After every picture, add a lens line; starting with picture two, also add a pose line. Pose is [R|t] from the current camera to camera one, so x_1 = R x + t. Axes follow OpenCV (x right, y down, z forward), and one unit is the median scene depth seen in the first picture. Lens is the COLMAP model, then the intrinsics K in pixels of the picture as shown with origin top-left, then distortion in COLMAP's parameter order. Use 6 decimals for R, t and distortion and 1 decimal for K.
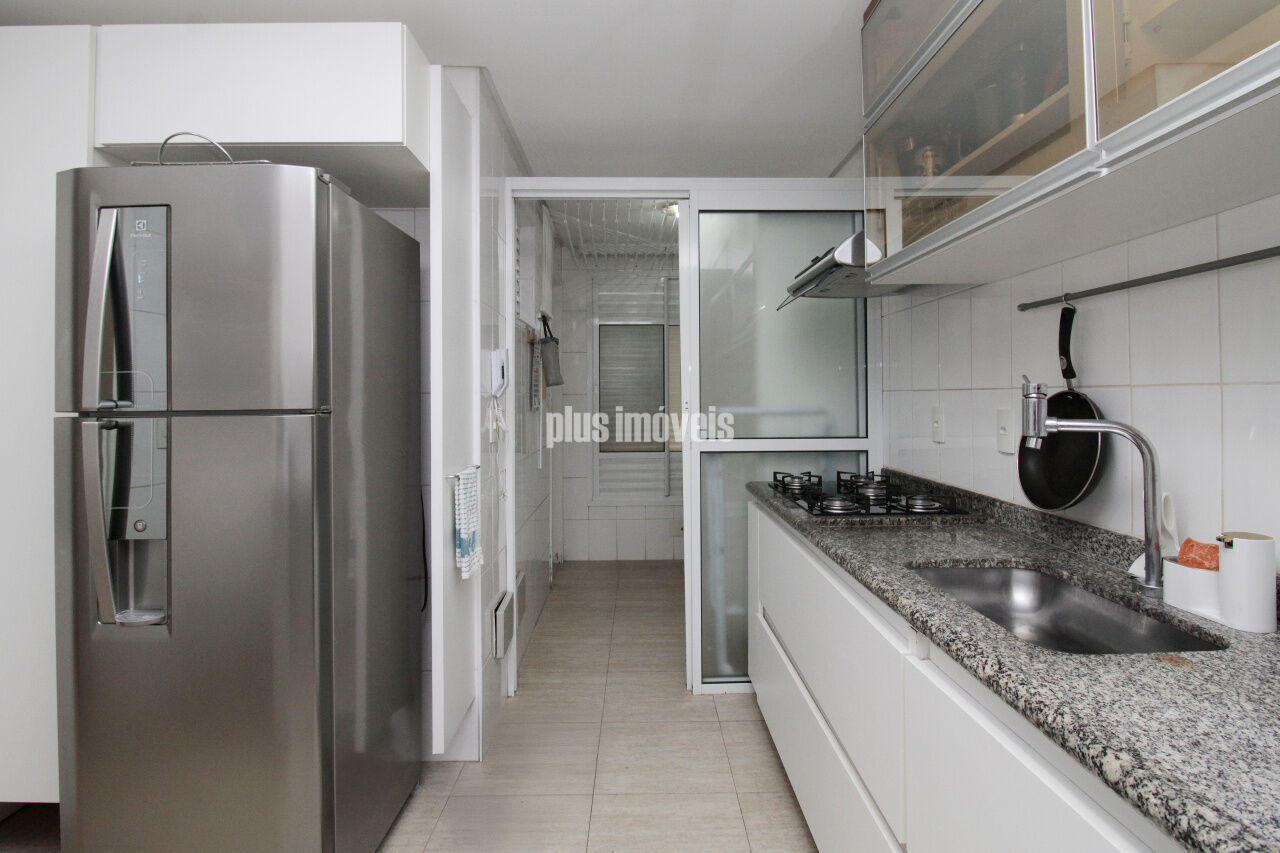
lens RADIAL K [[654.9, 0, 640.9], [0, 654.9, 388.3], [0, 0, 1]] dist [0.018835, -0.000452]
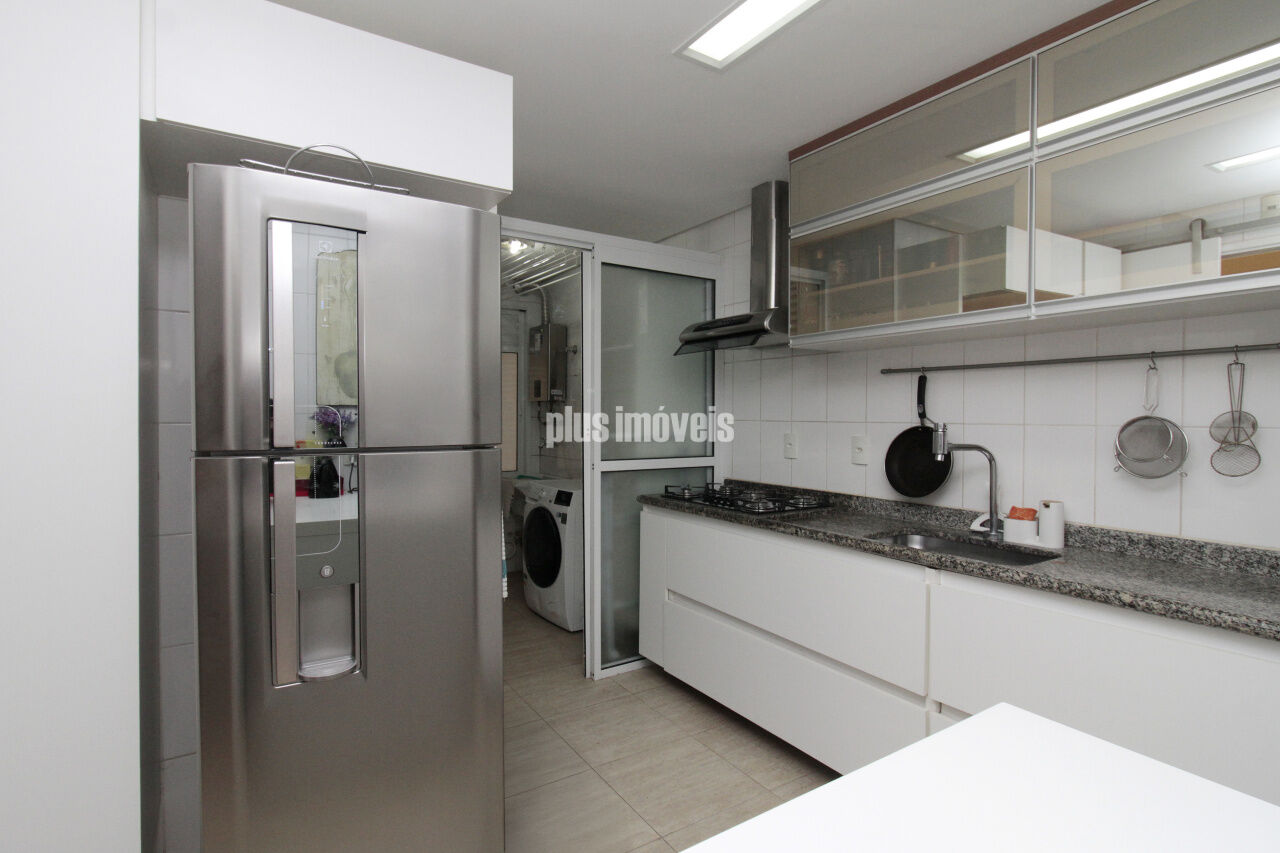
lens RADIAL K [[633.9, 0, 640.9], [0, 633.9, 411.3], [0, 0, 1]] dist [0.001721, -0.014152]
pose [[0.850106, 0.017546, 0.526319, -0.711582], [-0.019886, 0.999802, -0.001211, -0.015015], [-0.526236, -0.009437, 0.850286, 0.015221]]
